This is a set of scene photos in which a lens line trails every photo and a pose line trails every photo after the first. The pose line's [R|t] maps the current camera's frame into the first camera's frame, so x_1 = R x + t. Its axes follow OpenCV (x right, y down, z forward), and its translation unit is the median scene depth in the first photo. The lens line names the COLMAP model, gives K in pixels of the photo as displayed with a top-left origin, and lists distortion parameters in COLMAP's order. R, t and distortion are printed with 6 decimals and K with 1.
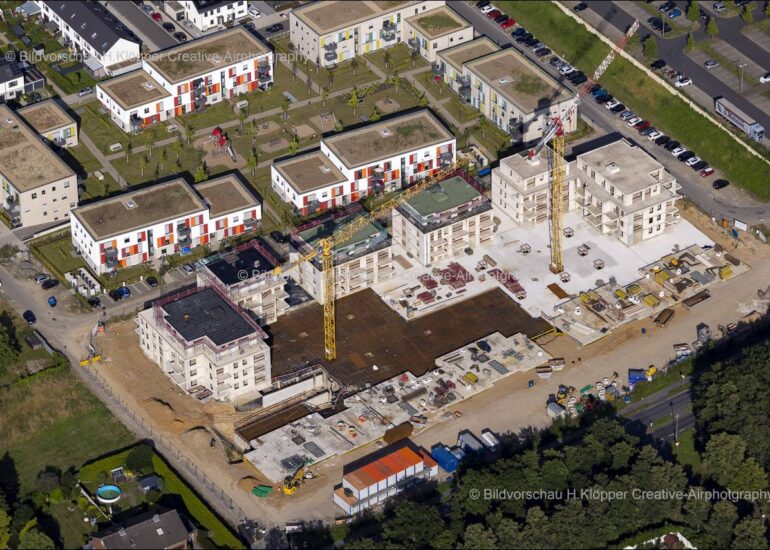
lens RADIAL K [[3446.5, 0, 385.0], [0, 3446.5, 275.0], [0, 0, 1]] dist [-0.129451, -0.151942]
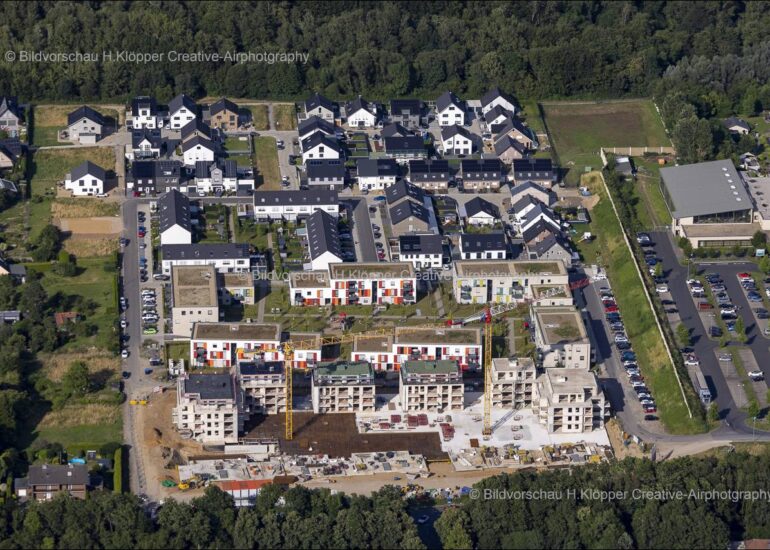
lens RADIAL K [[3655.1, 0, 385.0], [0, 3655.1, 275.0], [0, 0, 1]] dist [-0.095546, 4.400539]
pose [[0.883390, 0.195241, -0.426031, 0.570158], [-0.286940, 0.944096, -0.162322, 0.171132], [0.370522, 0.265639, 0.890028, -0.279370]]
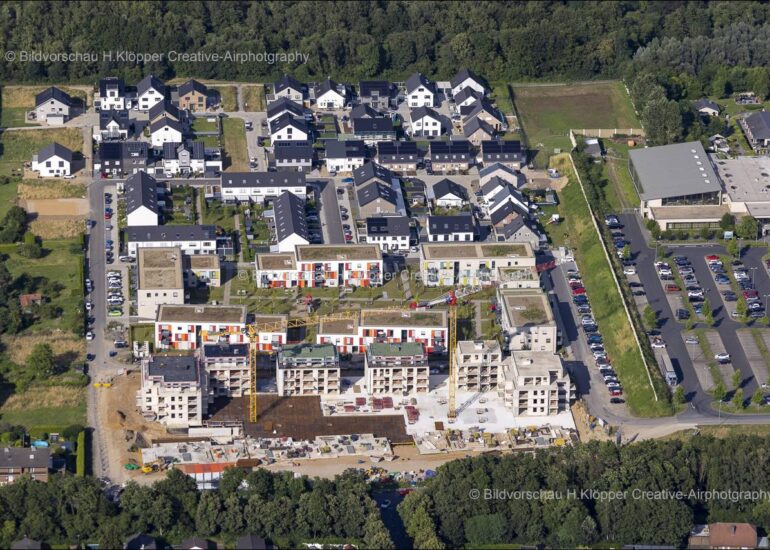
lens RADIAL K [[3655.1, 0, 385.0], [0, 3655.1, 275.0], [0, 0, 1]] dist [-0.095546, 4.400539]
pose [[0.884766, 0.198272, -0.421754, 0.574879], [-0.287157, 0.944716, -0.158283, 0.167352], [0.367055, 0.261153, 0.892788, -0.272060]]
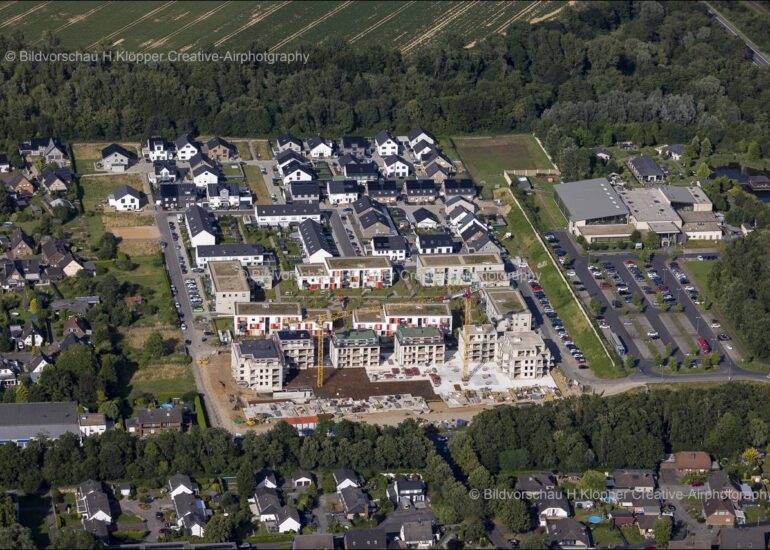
lens RADIAL K [[2873.3, 0, 385.0], [0, 2873.3, 275.0], [0, 0, 1]] dist [-0.138817, -0.113431]
pose [[0.921203, 0.180491, -0.344685, 0.487562], [-0.256915, 0.947474, -0.190494, 0.228697], [0.292197, 0.264039, 0.919187, -0.387263]]
